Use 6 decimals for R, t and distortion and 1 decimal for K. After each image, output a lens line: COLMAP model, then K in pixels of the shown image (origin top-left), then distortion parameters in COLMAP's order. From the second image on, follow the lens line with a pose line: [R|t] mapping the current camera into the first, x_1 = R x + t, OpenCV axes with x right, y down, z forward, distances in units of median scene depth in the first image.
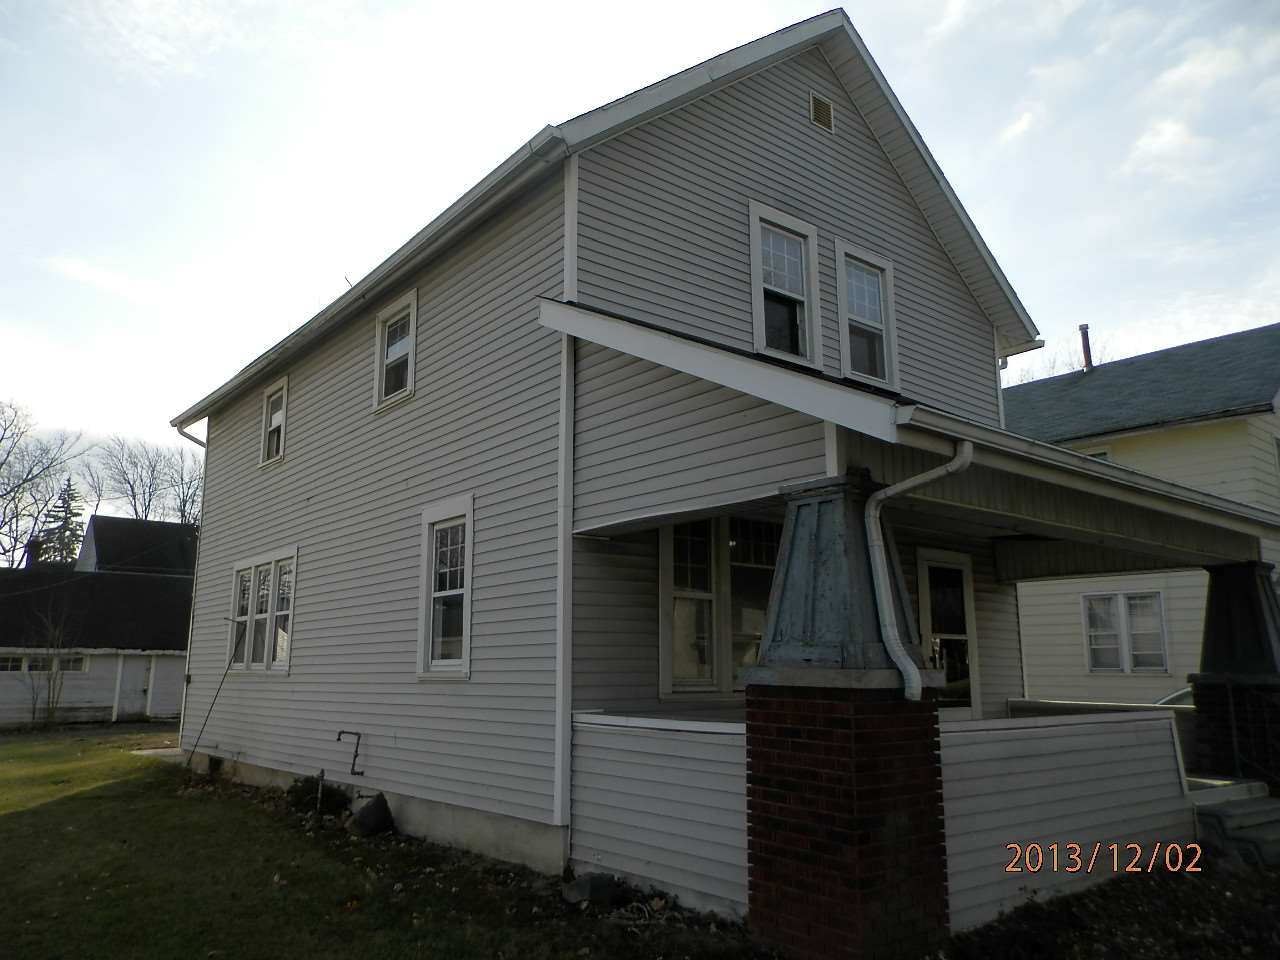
lens RADIAL K [[961.7, 0, 633.5], [0, 961.7, 475.0], [0, 0, 1]] dist [0.023552, -0.010684]
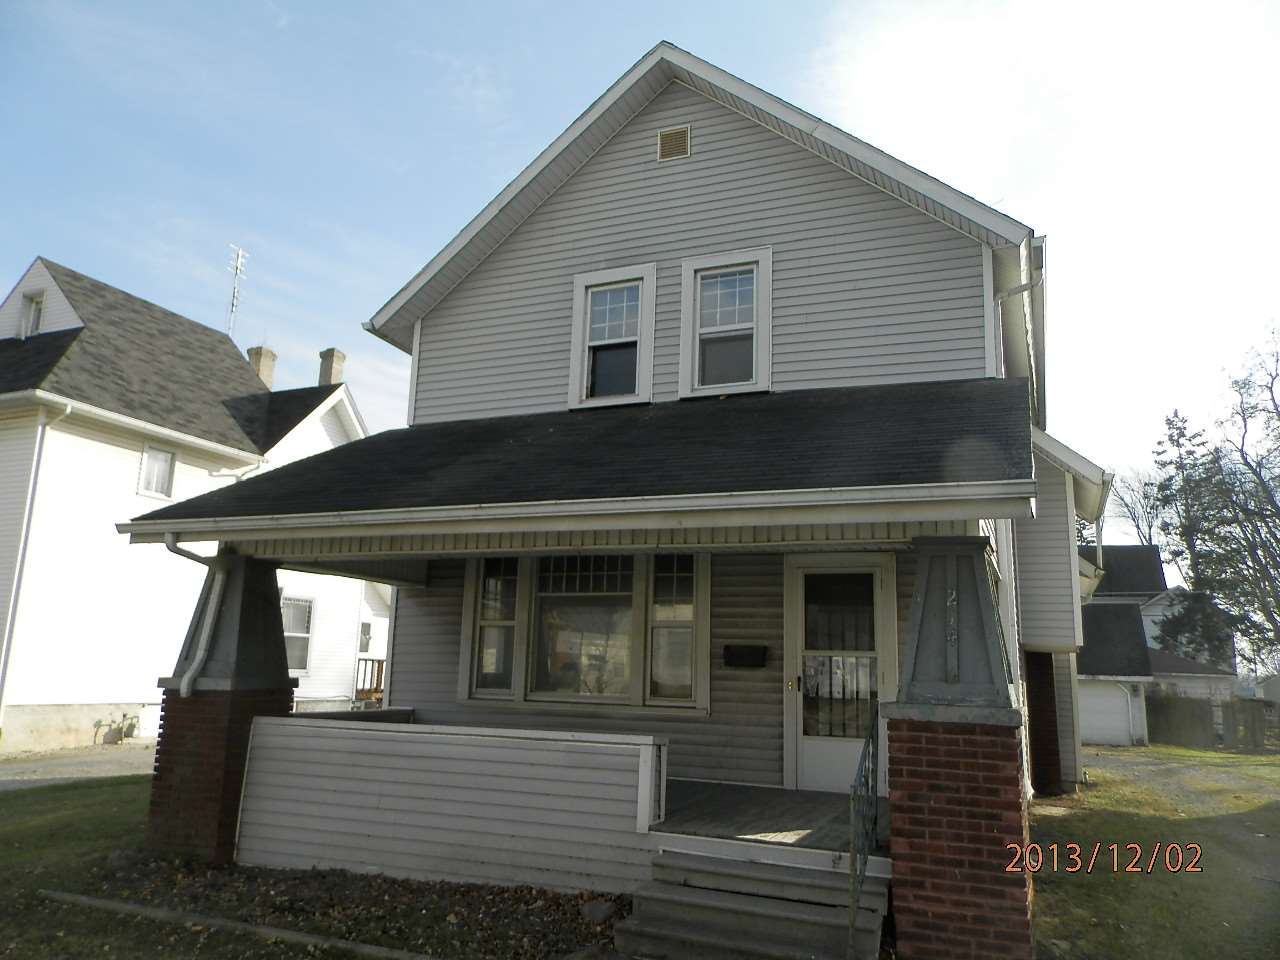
lens RADIAL K [[961.7, 0, 633.5], [0, 961.7, 475.0], [0, 0, 1]] dist [0.023552, -0.010684]
pose [[0.474436, -0.168770, -0.863960, 0.973846], [0.150044, 0.982591, -0.109548, 0.075310], [0.867408, -0.077659, 0.491500, 0.417408]]
